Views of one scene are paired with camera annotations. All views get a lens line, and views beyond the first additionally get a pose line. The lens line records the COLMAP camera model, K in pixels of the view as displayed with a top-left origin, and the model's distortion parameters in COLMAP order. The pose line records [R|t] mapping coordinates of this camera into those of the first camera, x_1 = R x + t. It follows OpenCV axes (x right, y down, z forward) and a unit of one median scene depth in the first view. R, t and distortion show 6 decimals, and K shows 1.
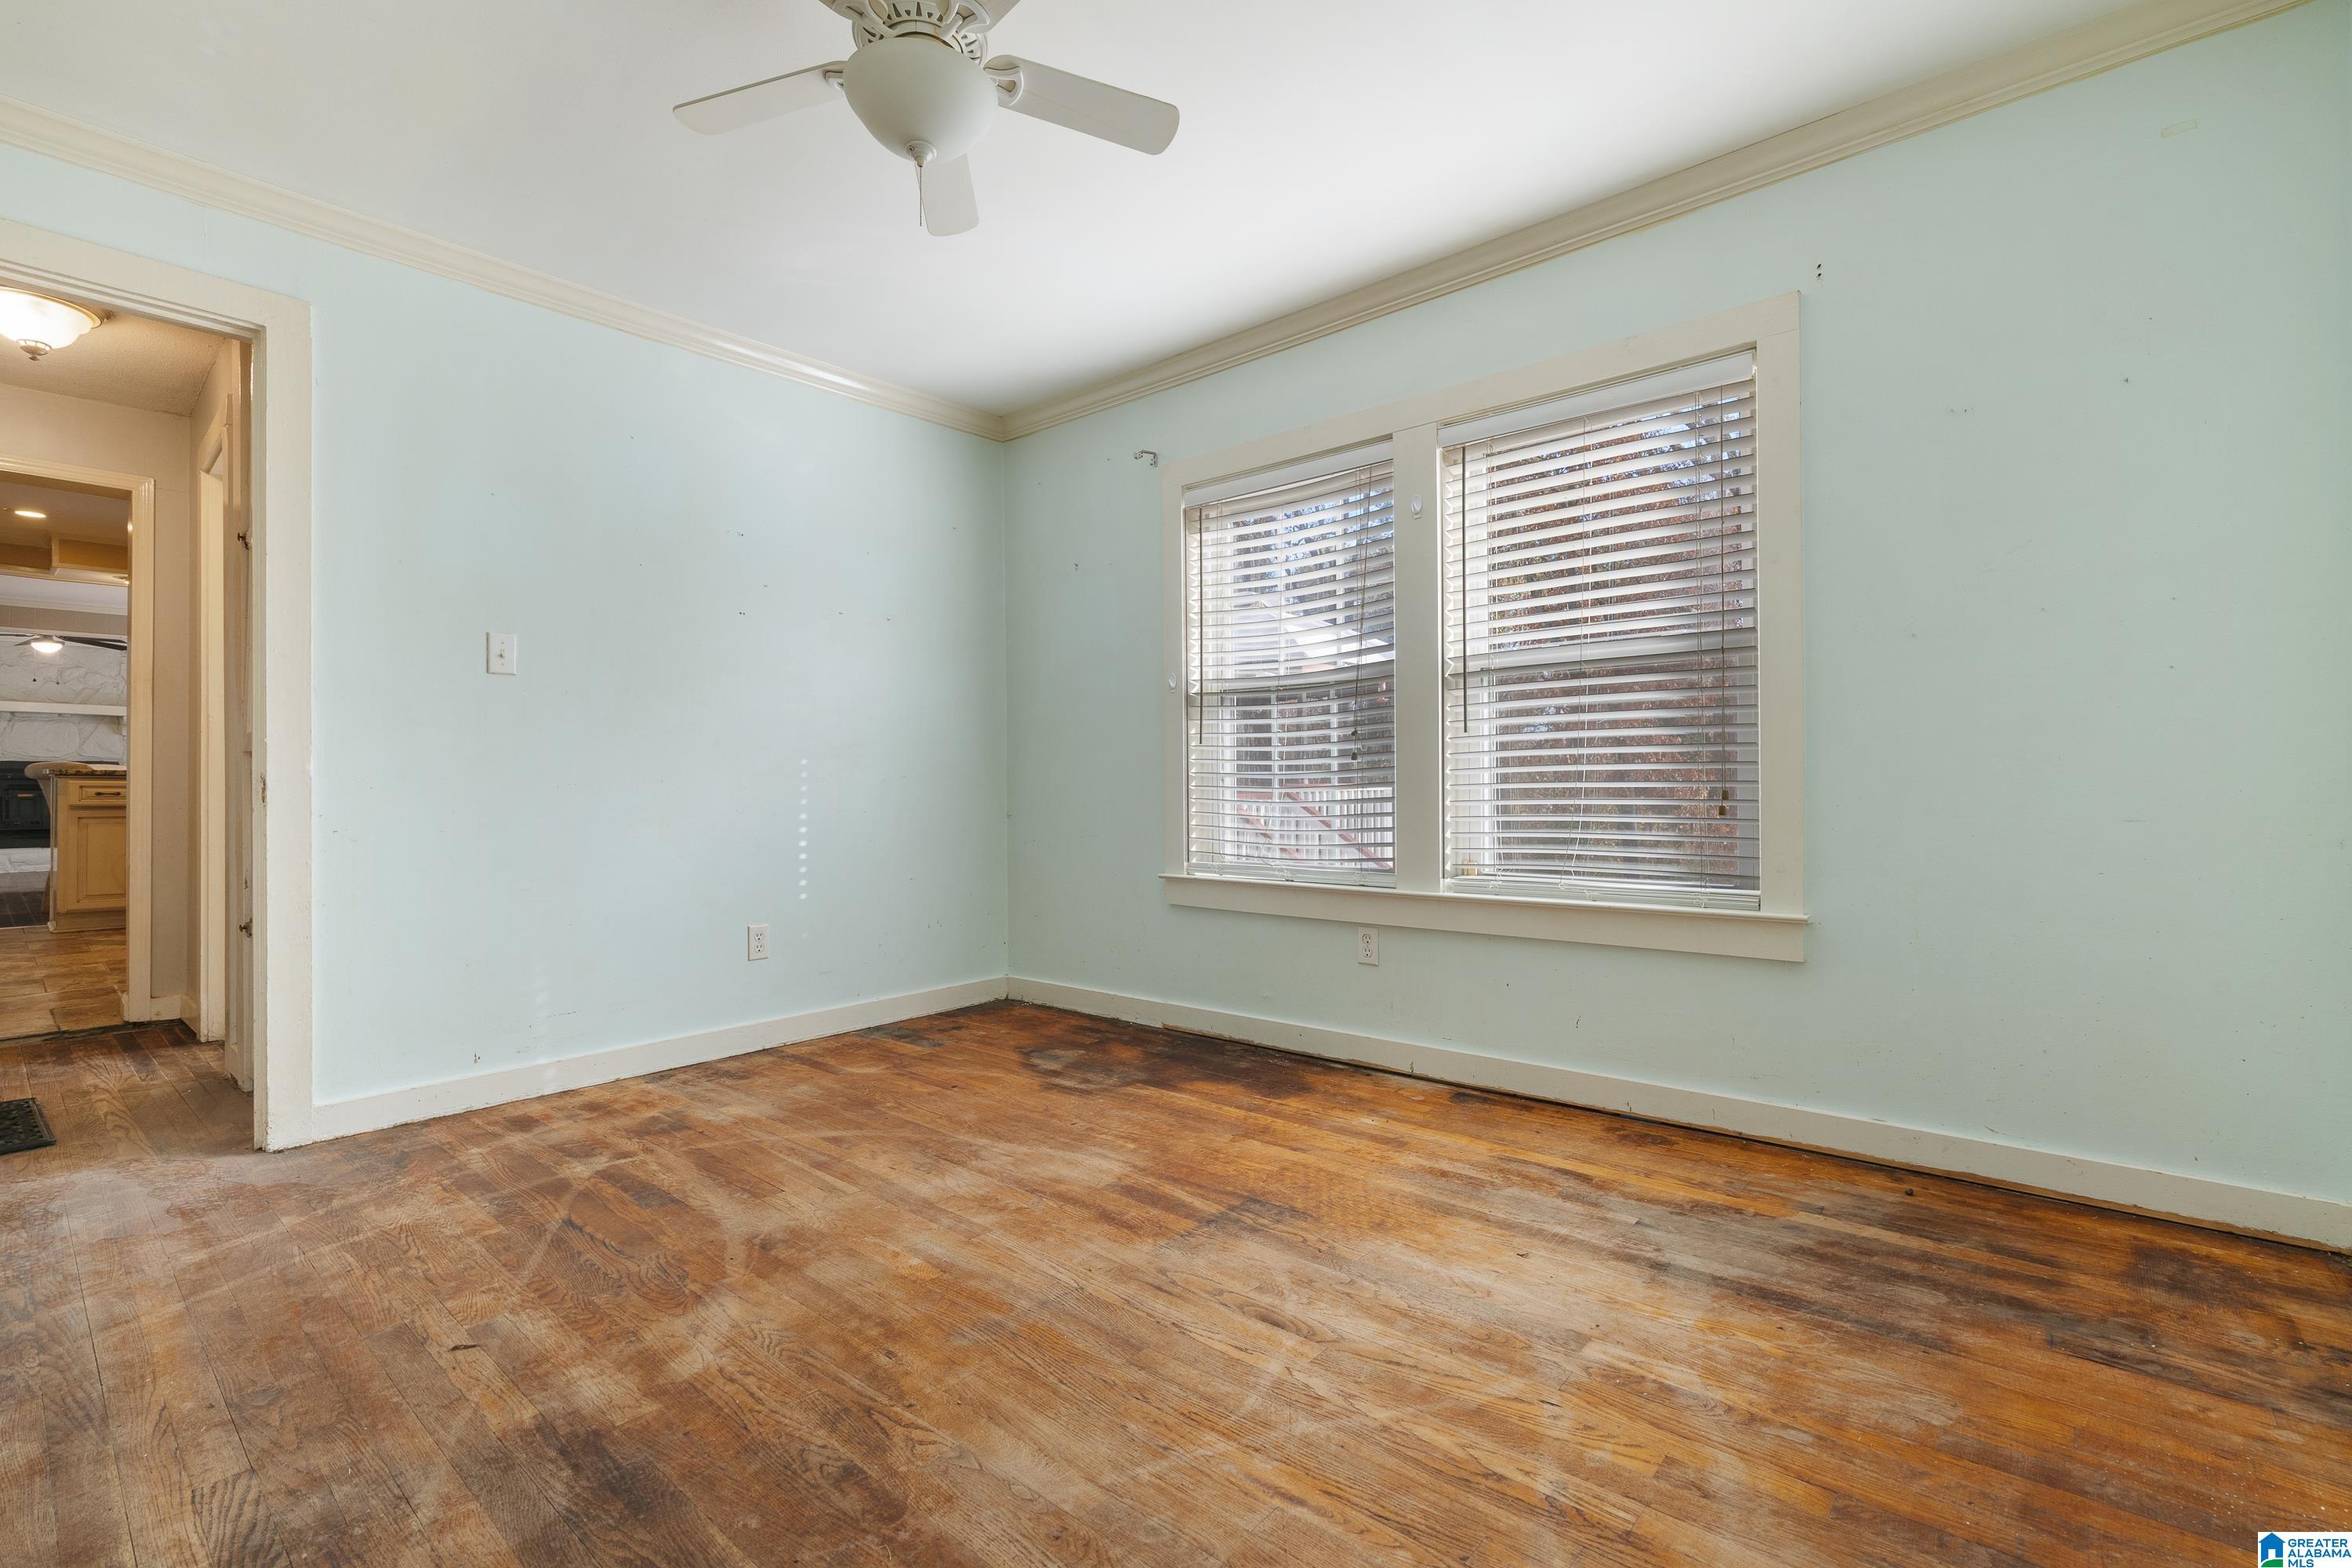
lens RADIAL K [[1046.3, 0, 1175.6], [0, 1046.3, 776.0], [0, 0, 1]] dist [-0.003935, 0.001747]
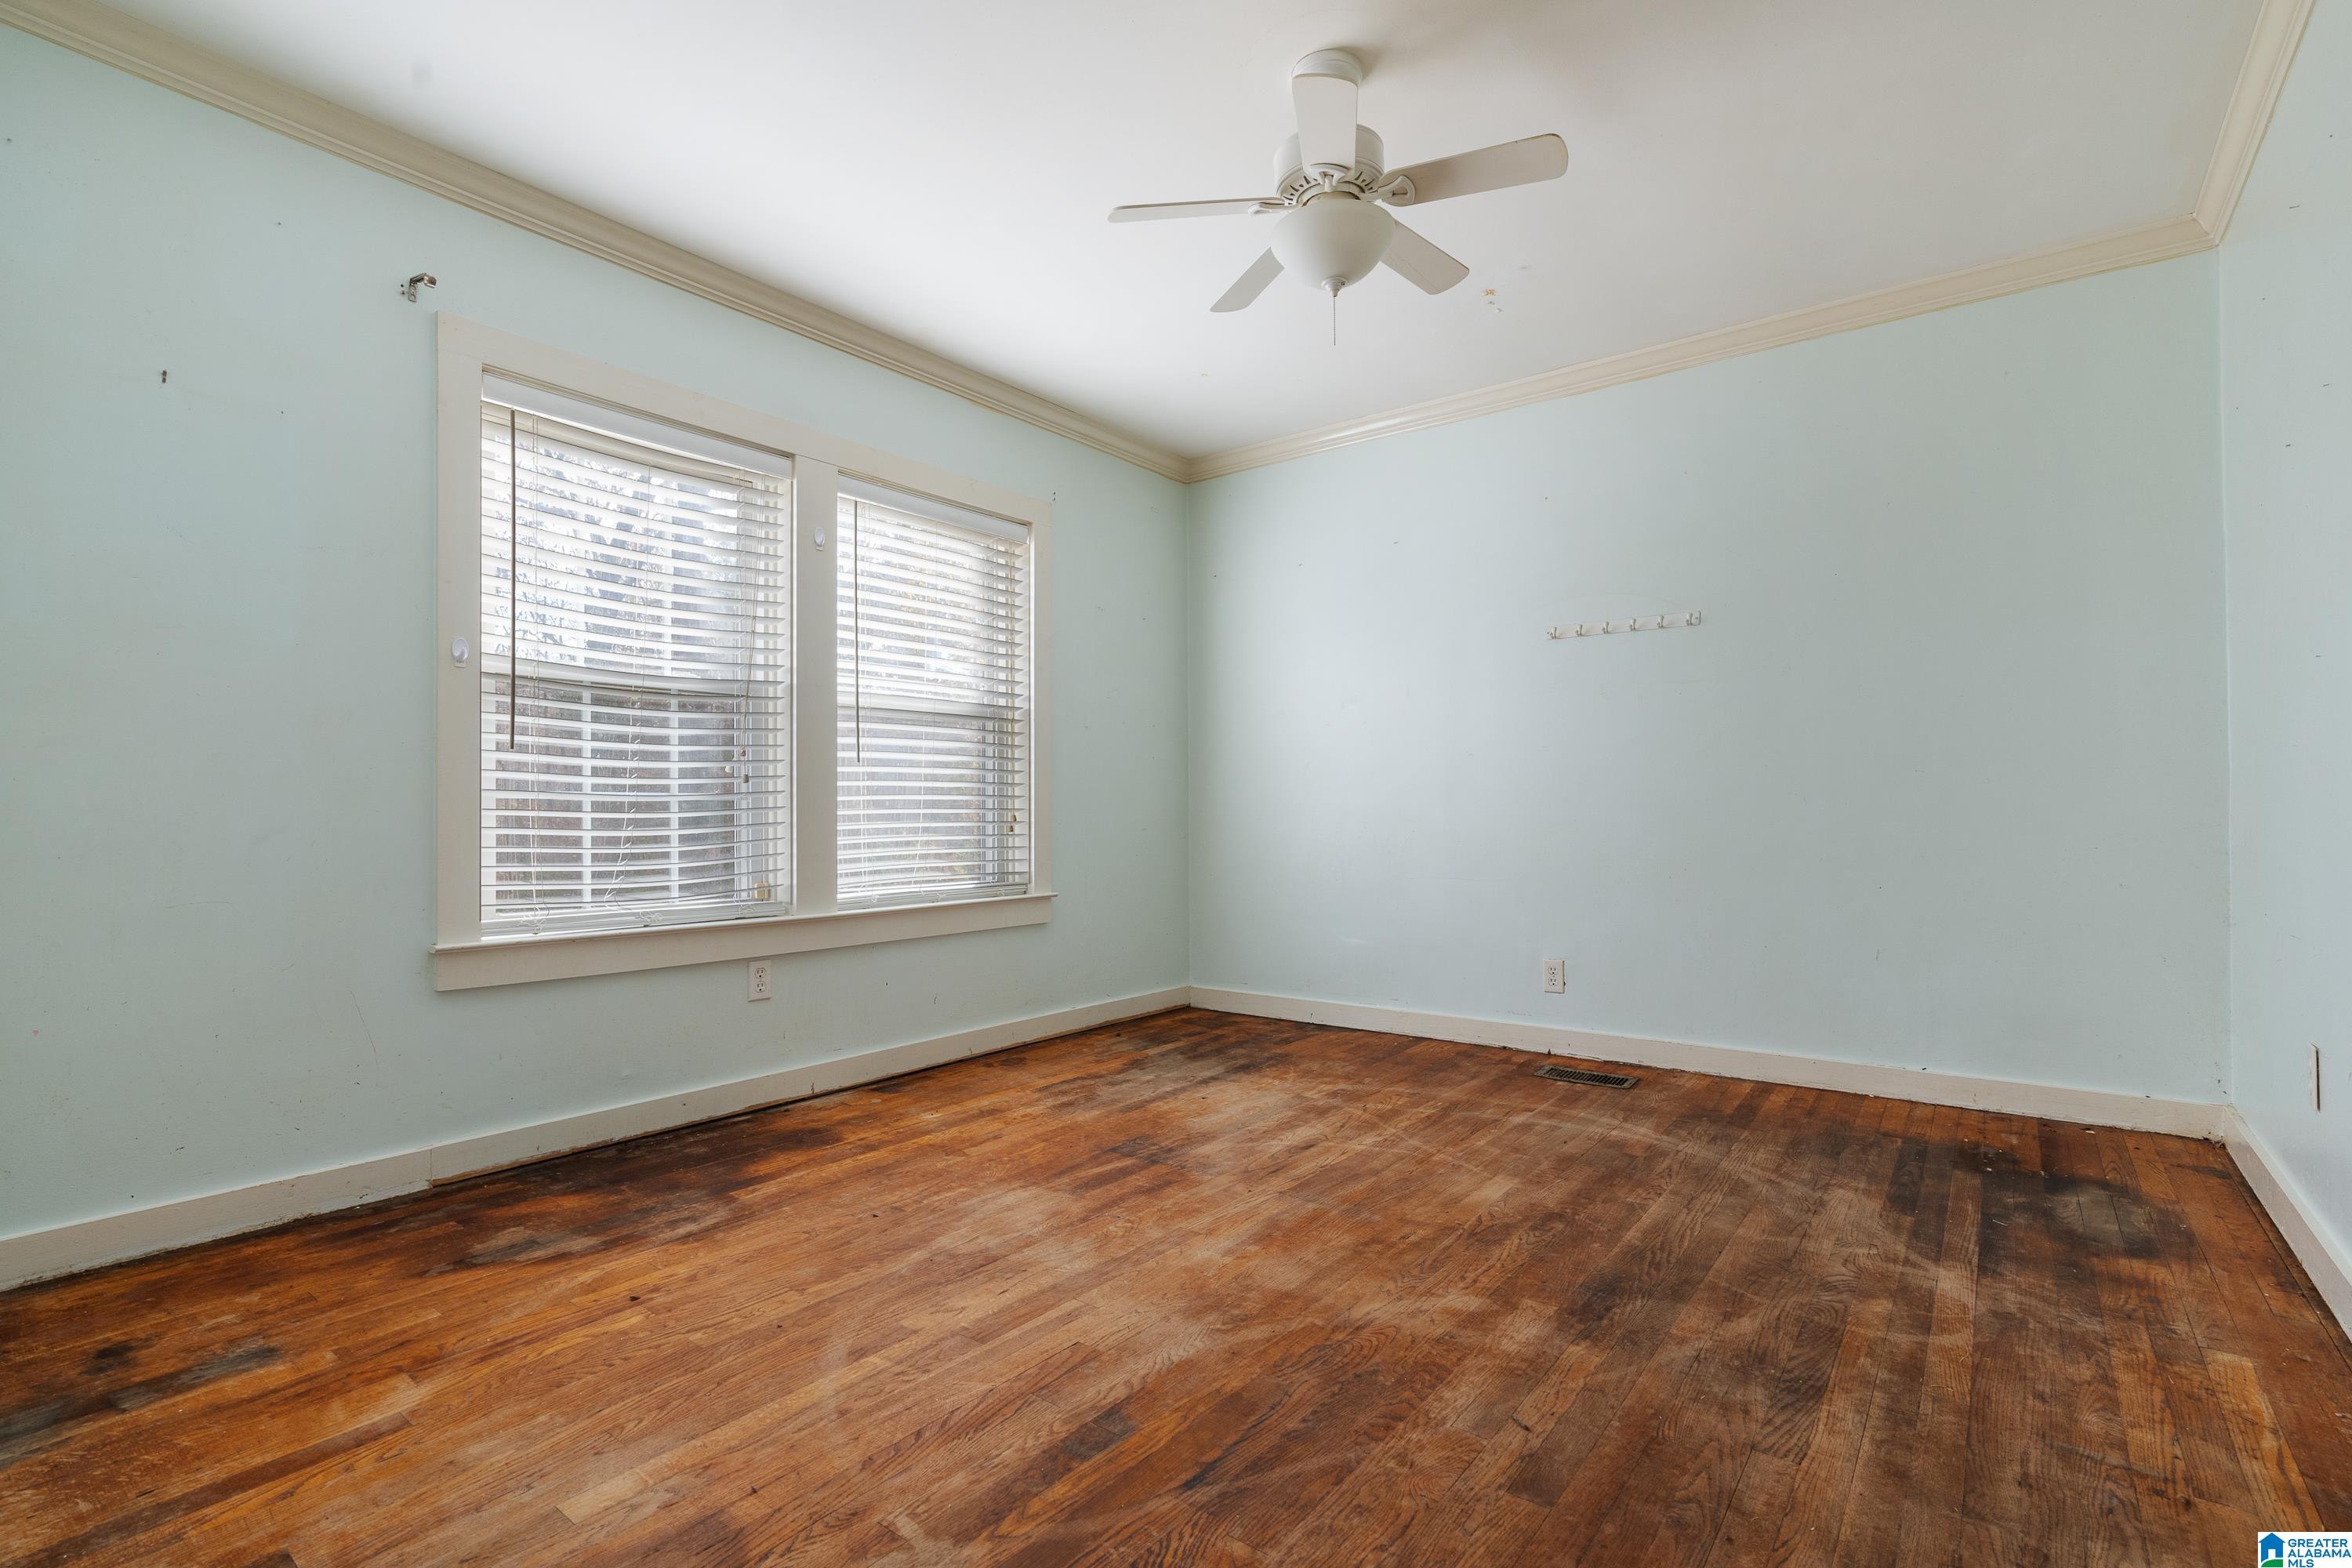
lens RADIAL K [[1046.3, 0, 1184.8], [0, 1046.3, 807.1], [0, 0, 1]] dist [-0.003935, 0.001747]
pose [[-0.050190, 0.014654, 0.998632, -1.089759], [-0.008809, 0.999847, -0.015115, 0.022865], [-0.998701, -0.009556, -0.050054, 0.927436]]
